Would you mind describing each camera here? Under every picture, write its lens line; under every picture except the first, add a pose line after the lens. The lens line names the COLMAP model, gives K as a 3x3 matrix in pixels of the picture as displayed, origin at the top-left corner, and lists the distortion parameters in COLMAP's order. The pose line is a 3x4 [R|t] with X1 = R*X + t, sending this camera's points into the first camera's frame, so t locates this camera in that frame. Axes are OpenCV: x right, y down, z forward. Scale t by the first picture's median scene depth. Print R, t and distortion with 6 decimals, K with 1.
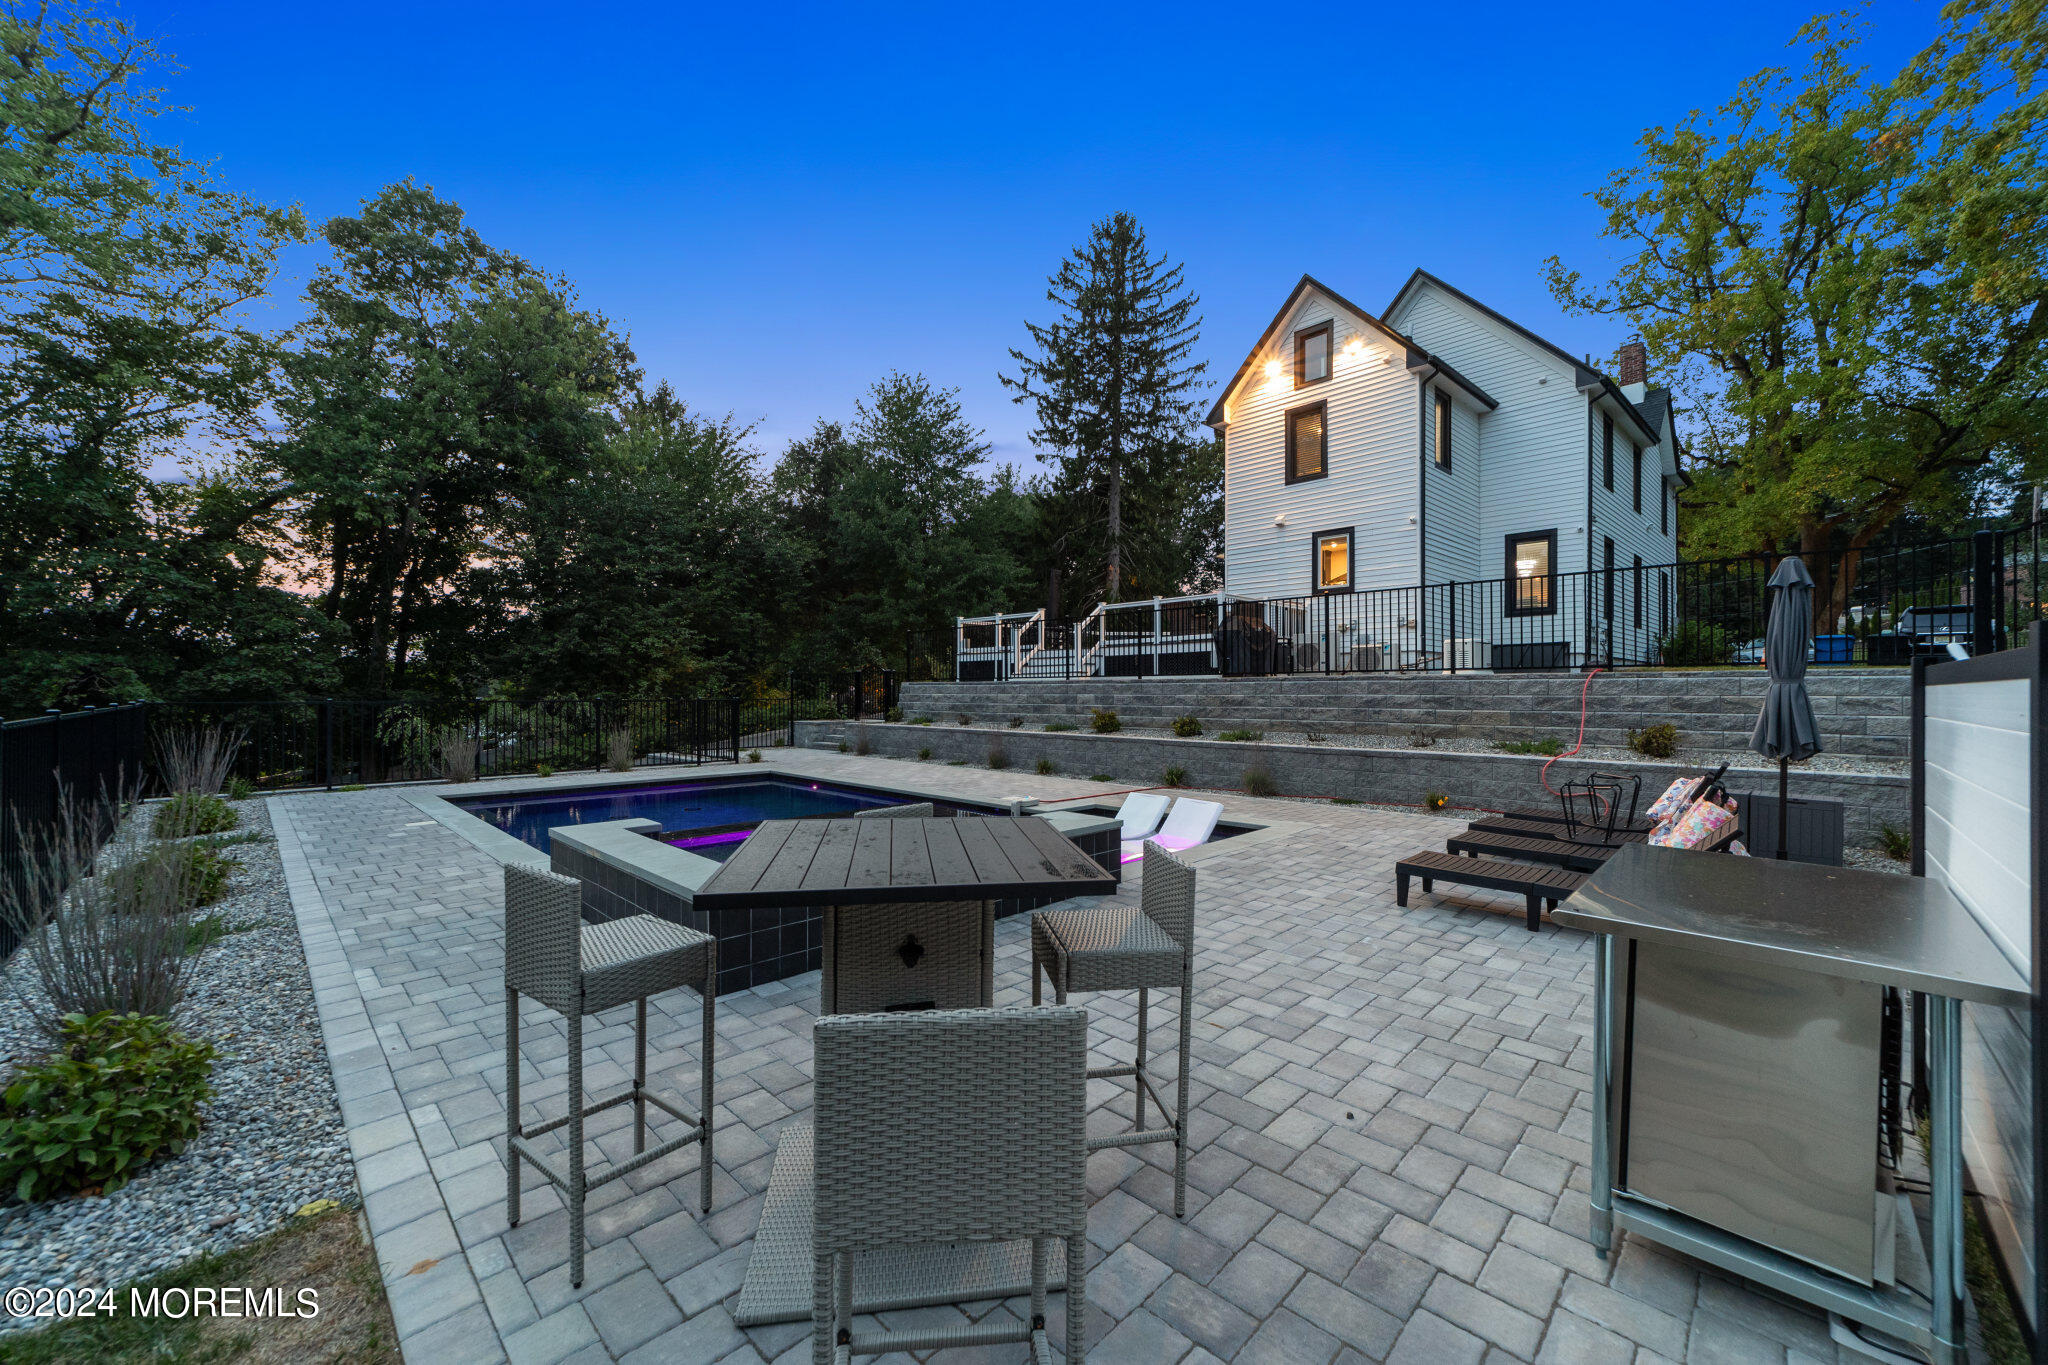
lens RADIAL K [[792.3, 0, 1024.0], [0, 792.3, 682.5], [0, 0, 1]] dist [-0.002499, 0.000331]
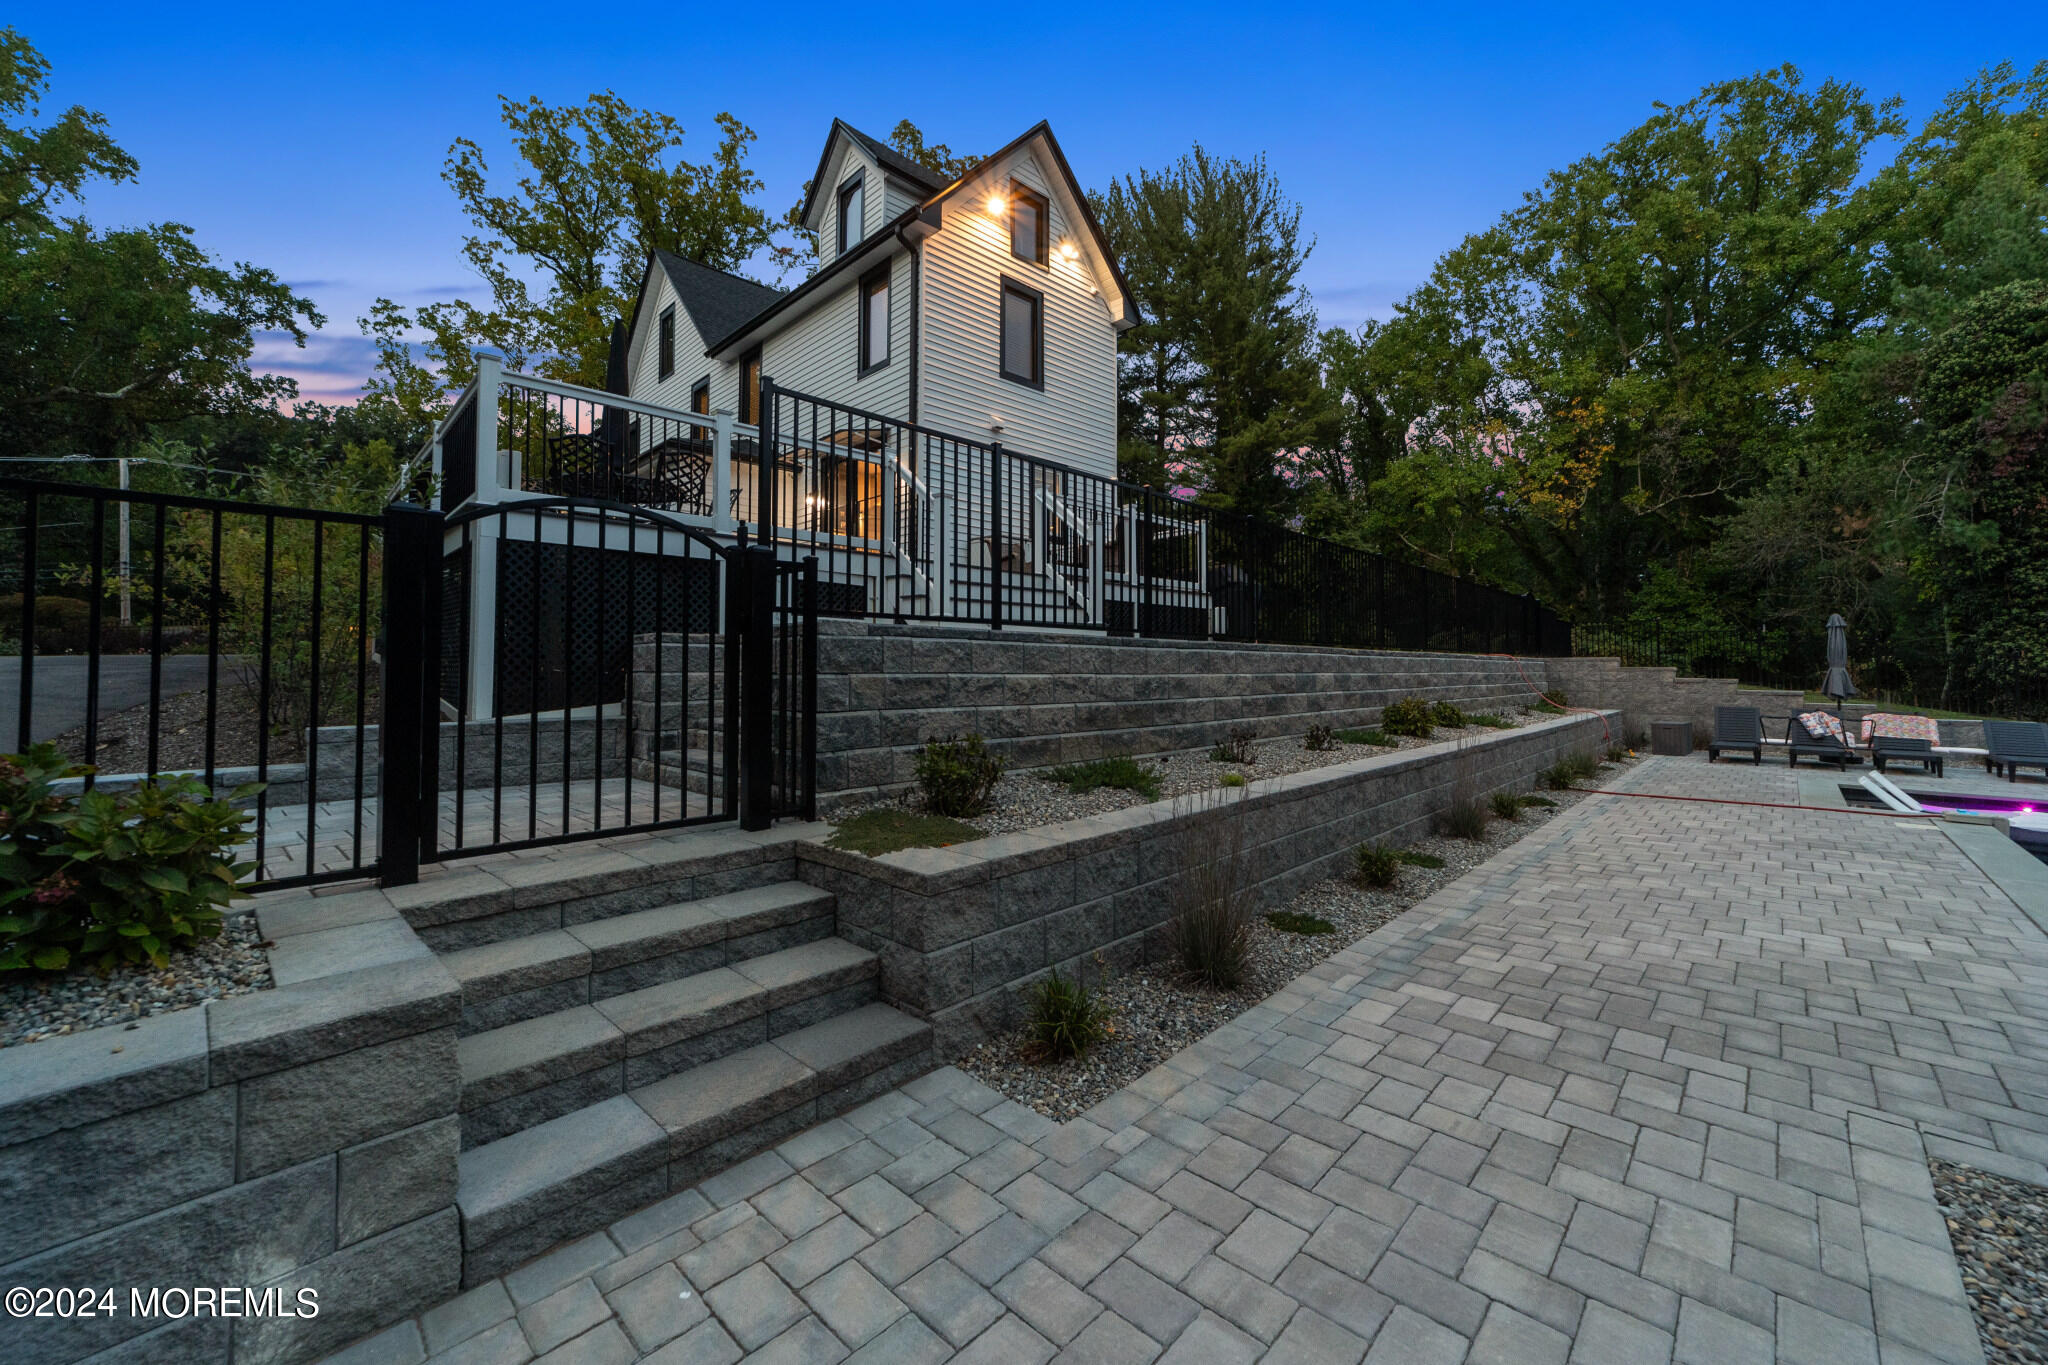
lens RADIAL K [[798.8, 0, 1022.4], [0, 798.8, 645.8], [0, 0, 1]] dist [-0.021808, 0.008970]
pose [[0.002529, 0.028927, 0.999578, -0.420904], [-0.015886, 0.999457, -0.028883, 0.013616], [-0.999871, -0.015806, 0.002987, 1.085665]]
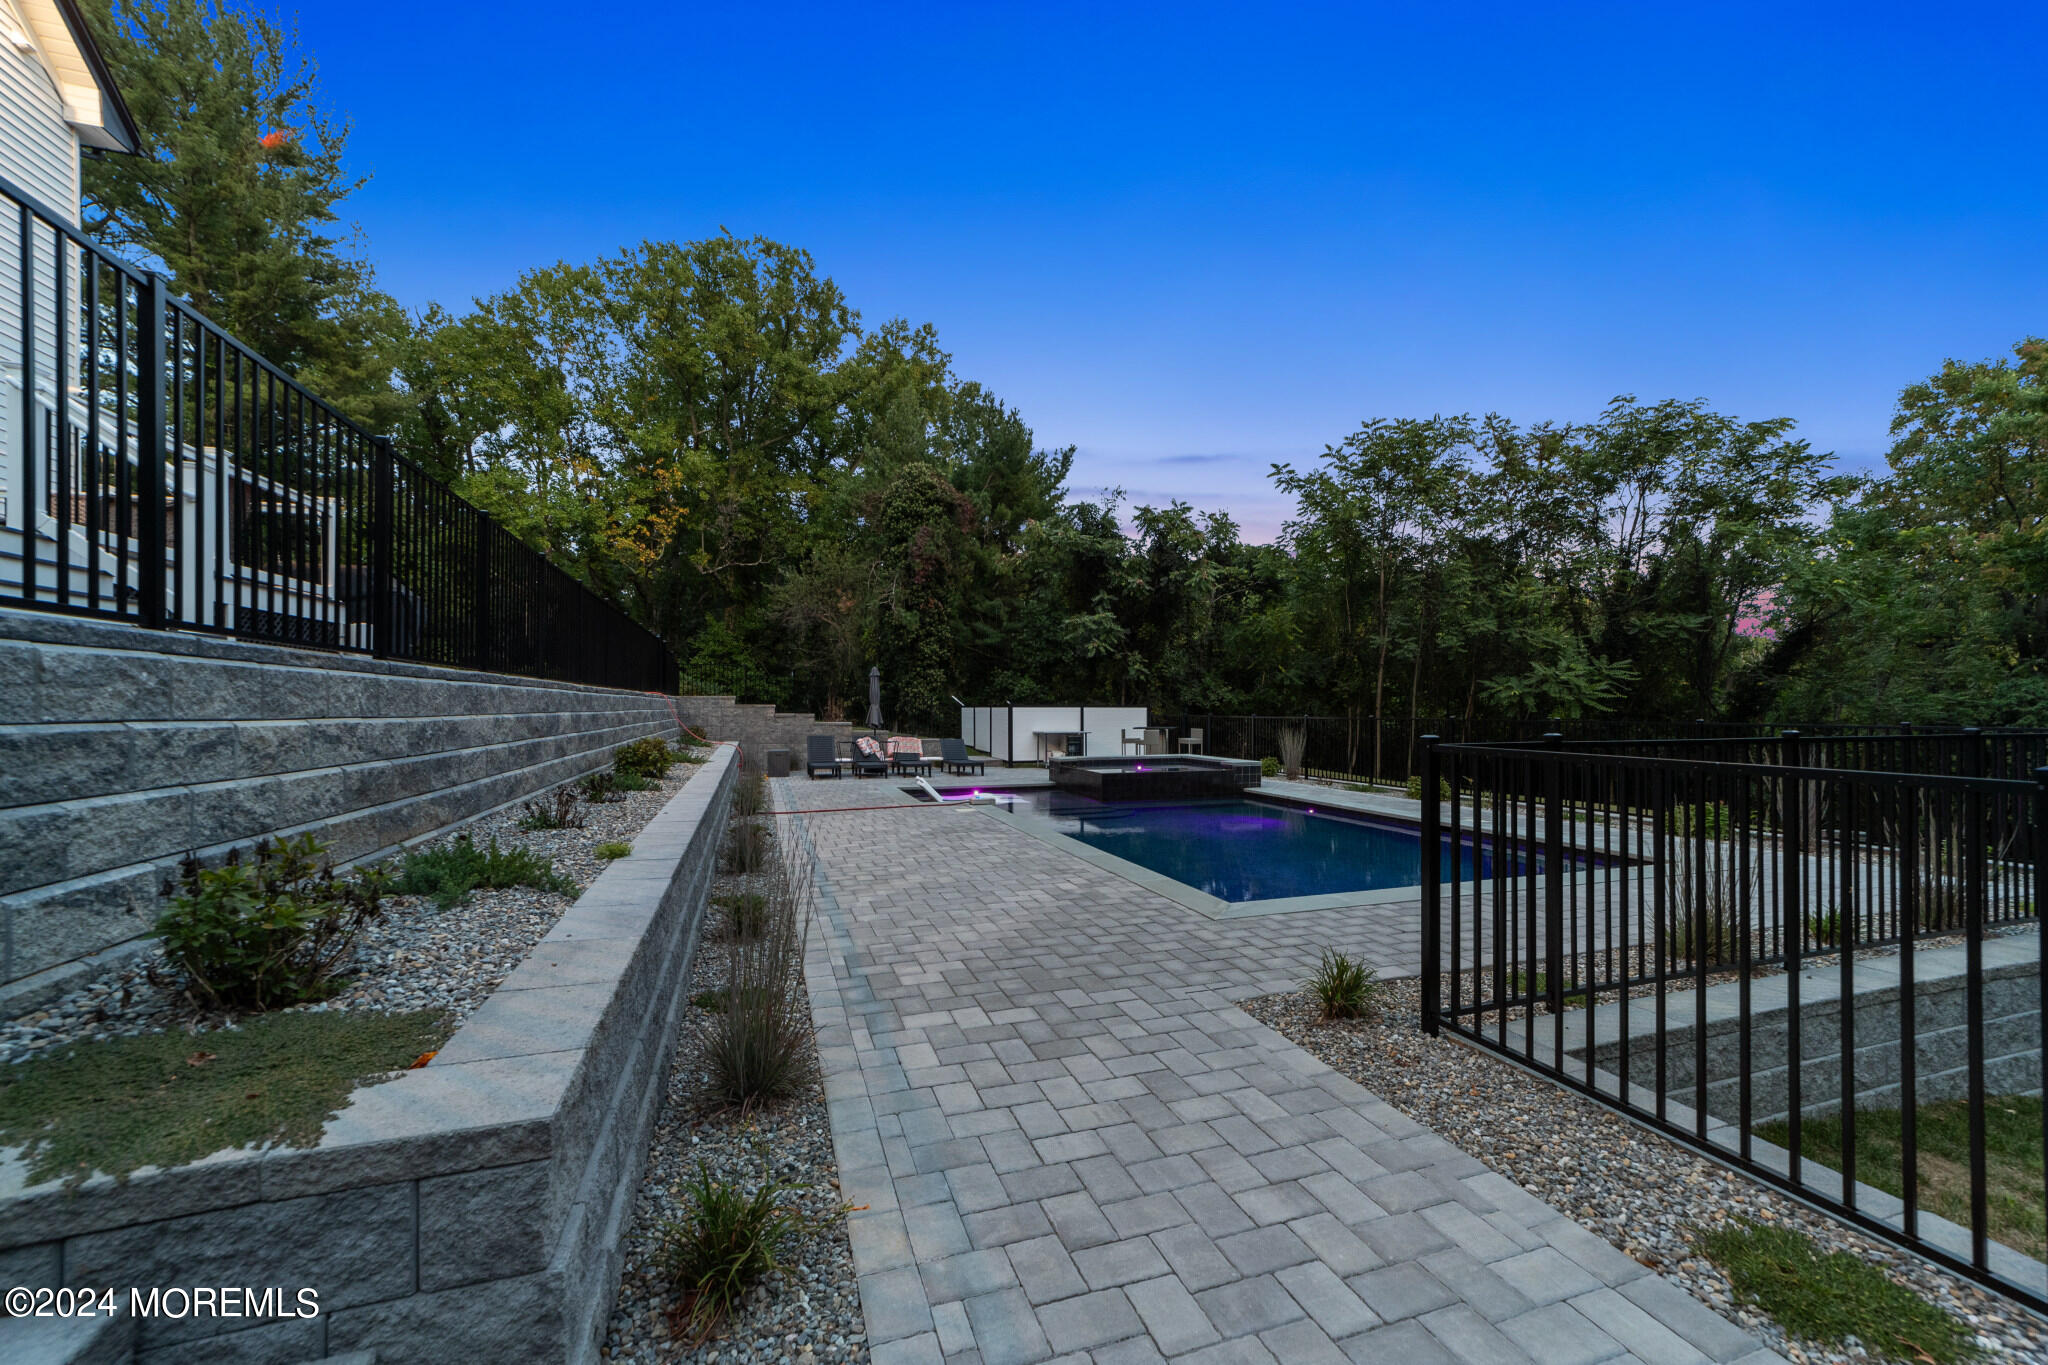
lens RADIAL K [[795.8, 0, 1015.9], [0, 795.8, 693.3], [0, 0, 1]] dist [-0.002388, 0.000232]
pose [[-0.881495, 0.007647, 0.472131, -0.338243], [-0.006606, 0.999571, -0.028523, 0.013573], [-0.472147, -0.028262, -0.881067, 1.159027]]
